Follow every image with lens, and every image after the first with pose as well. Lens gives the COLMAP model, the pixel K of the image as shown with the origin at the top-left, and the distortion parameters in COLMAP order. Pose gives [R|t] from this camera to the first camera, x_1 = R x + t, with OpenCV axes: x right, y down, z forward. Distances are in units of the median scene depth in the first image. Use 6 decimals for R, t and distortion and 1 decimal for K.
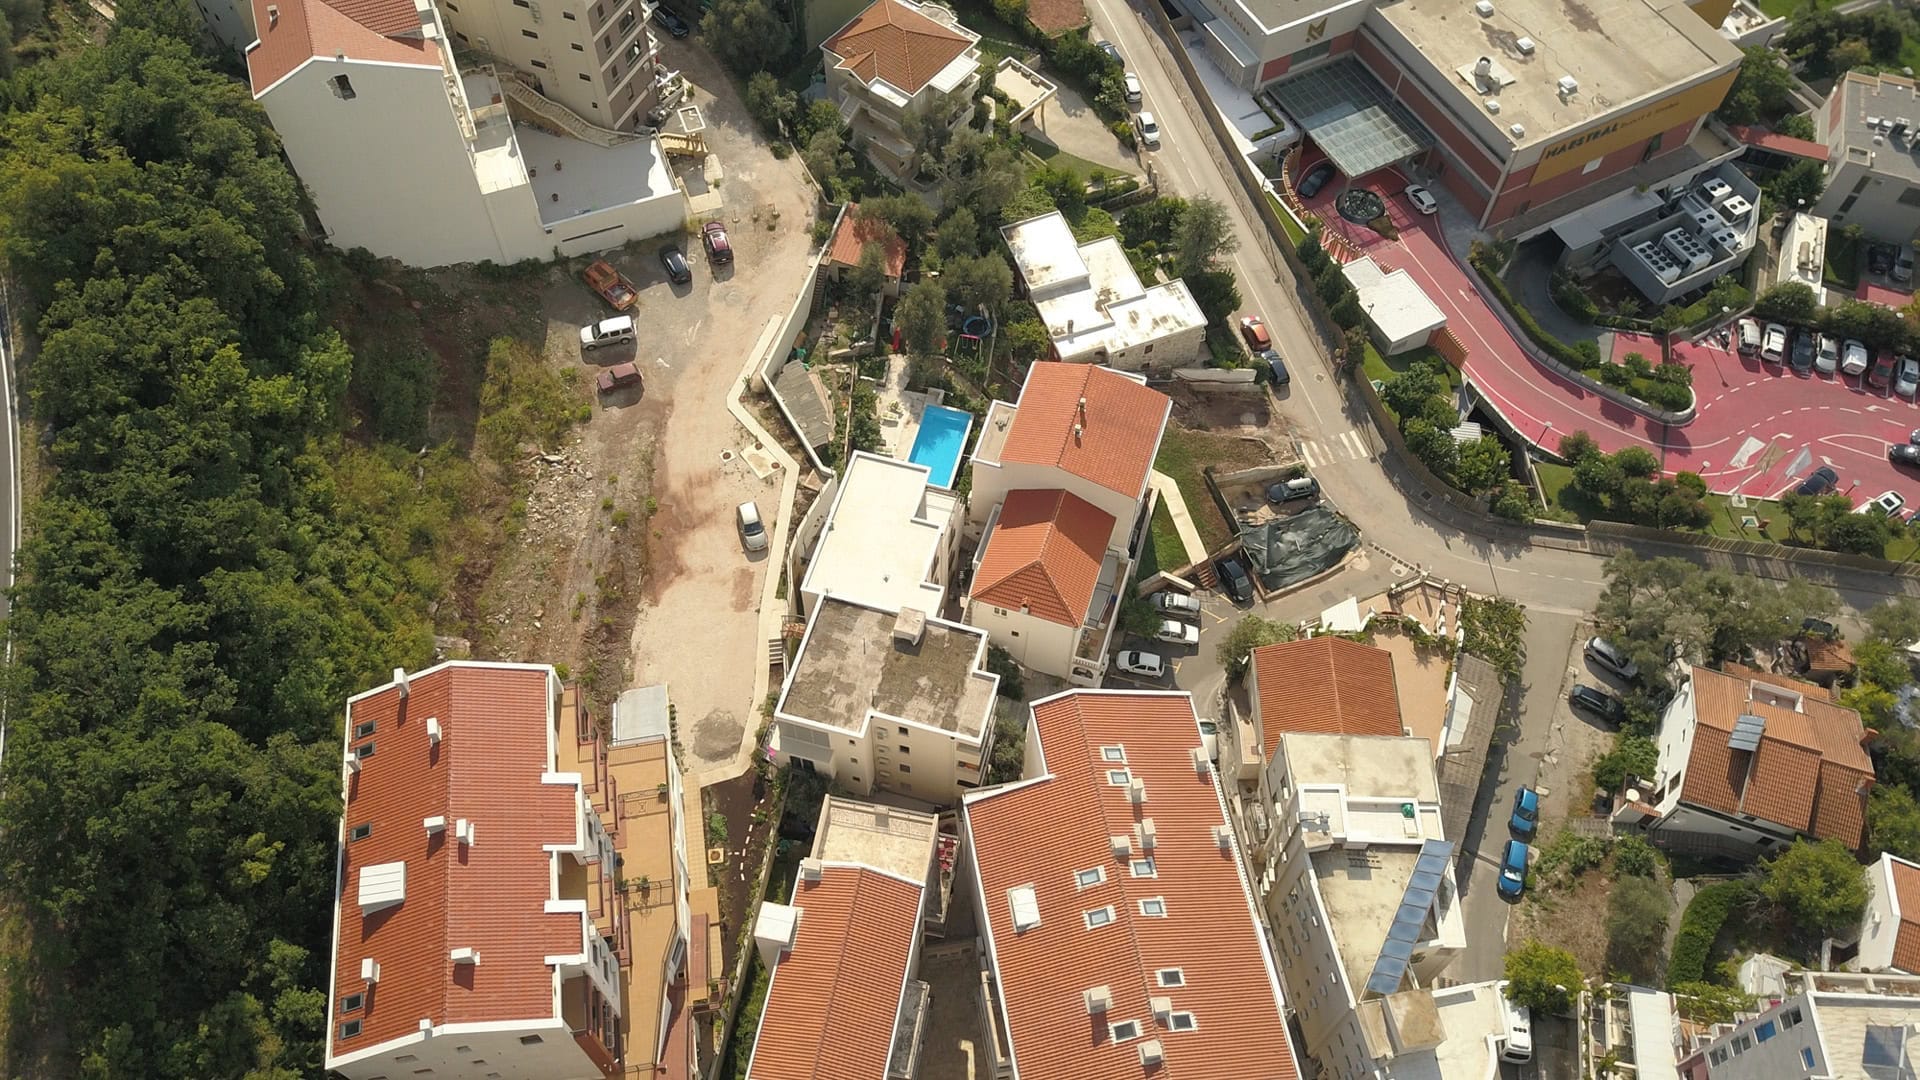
lens RADIAL K [[1491.0, 0, 962.2], [0, 1491.0, 541.5], [0, 0, 1]] dist [0.005485, -0.001842]
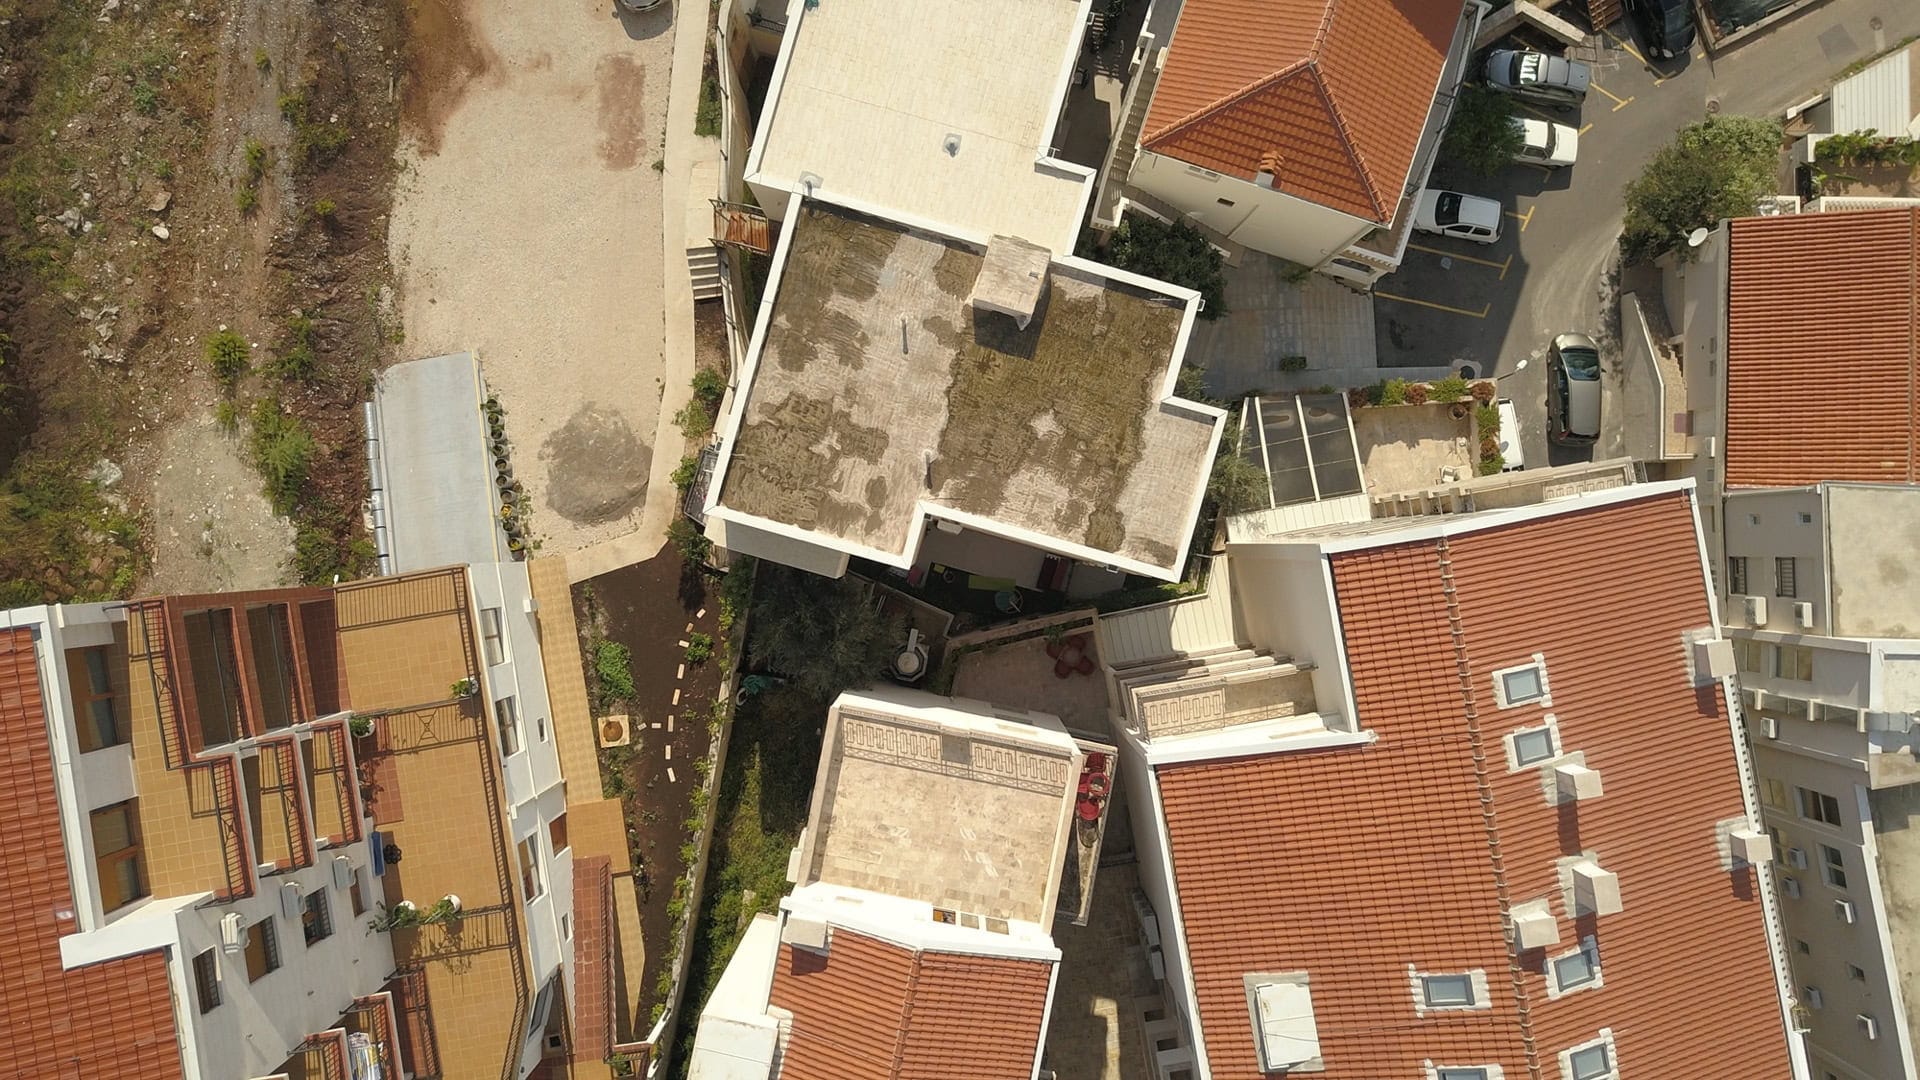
lens RADIAL K [[1491.0, 0, 939.2], [0, 1491.0, 542.0], [0, 0, 1]] dist [0.005485, -0.001842]
pose [[0.999735, 0.002764, -0.022854, -0.045766], [0.009561, 0.853218, 0.521466, -0.098491], [0.020941, -0.521547, 0.852966, 0.606523]]
